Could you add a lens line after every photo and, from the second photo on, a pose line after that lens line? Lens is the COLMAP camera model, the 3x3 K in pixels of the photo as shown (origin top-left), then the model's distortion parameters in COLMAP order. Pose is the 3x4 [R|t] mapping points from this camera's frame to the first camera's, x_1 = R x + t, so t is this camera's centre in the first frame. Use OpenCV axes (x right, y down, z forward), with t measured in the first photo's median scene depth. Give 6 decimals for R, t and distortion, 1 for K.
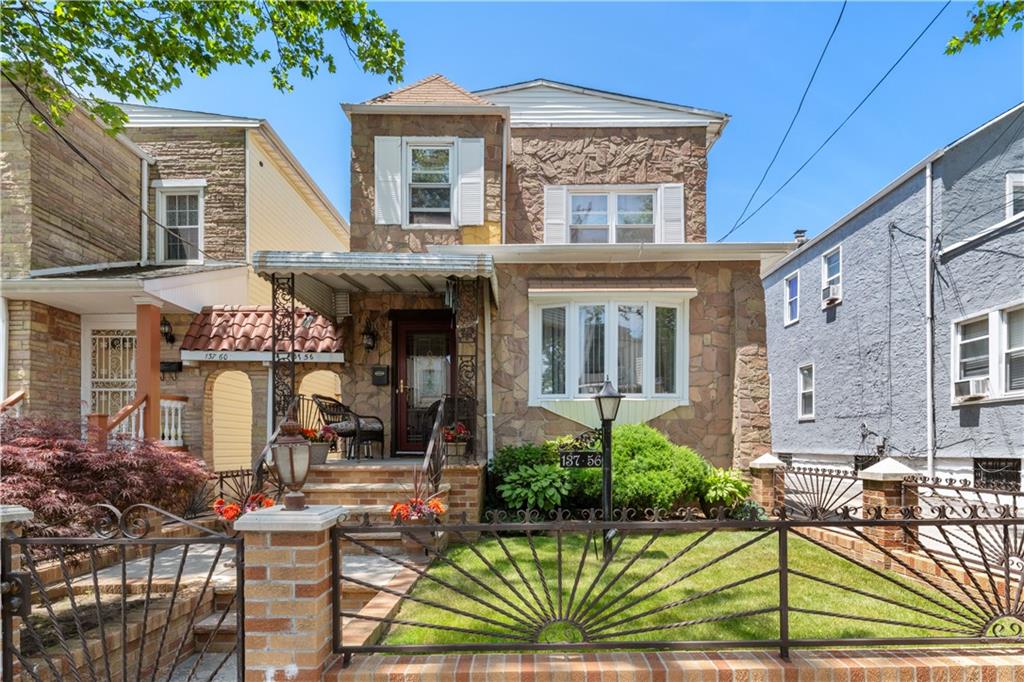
lens RADIAL K [[542.4, 0, 518.2], [0, 542.4, 442.8], [0, 0, 1]] dist [-0.005514, 0.000655]
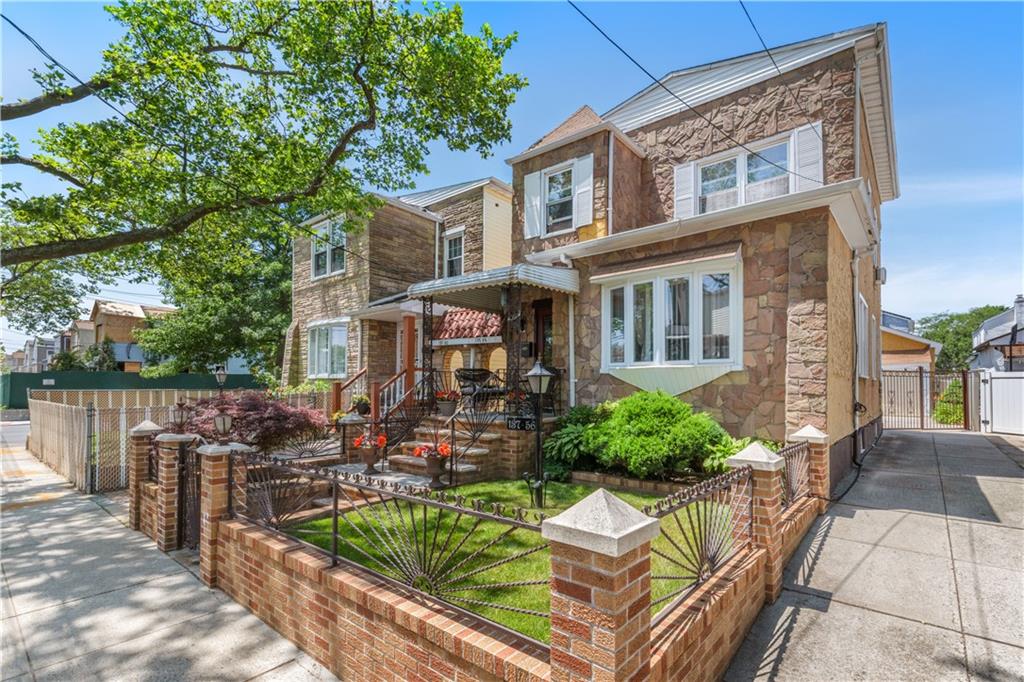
lens RADIAL K [[477.3, 0, 521.6], [0, 477.3, 375.9], [0, 0, 1]] dist [0.000742, -0.000152]
pose [[0.765646, -0.008289, -0.643209, 0.500010], [-0.004793, 0.999816, -0.018590, -0.036735], [0.643245, 0.017316, 0.765465, 0.077747]]
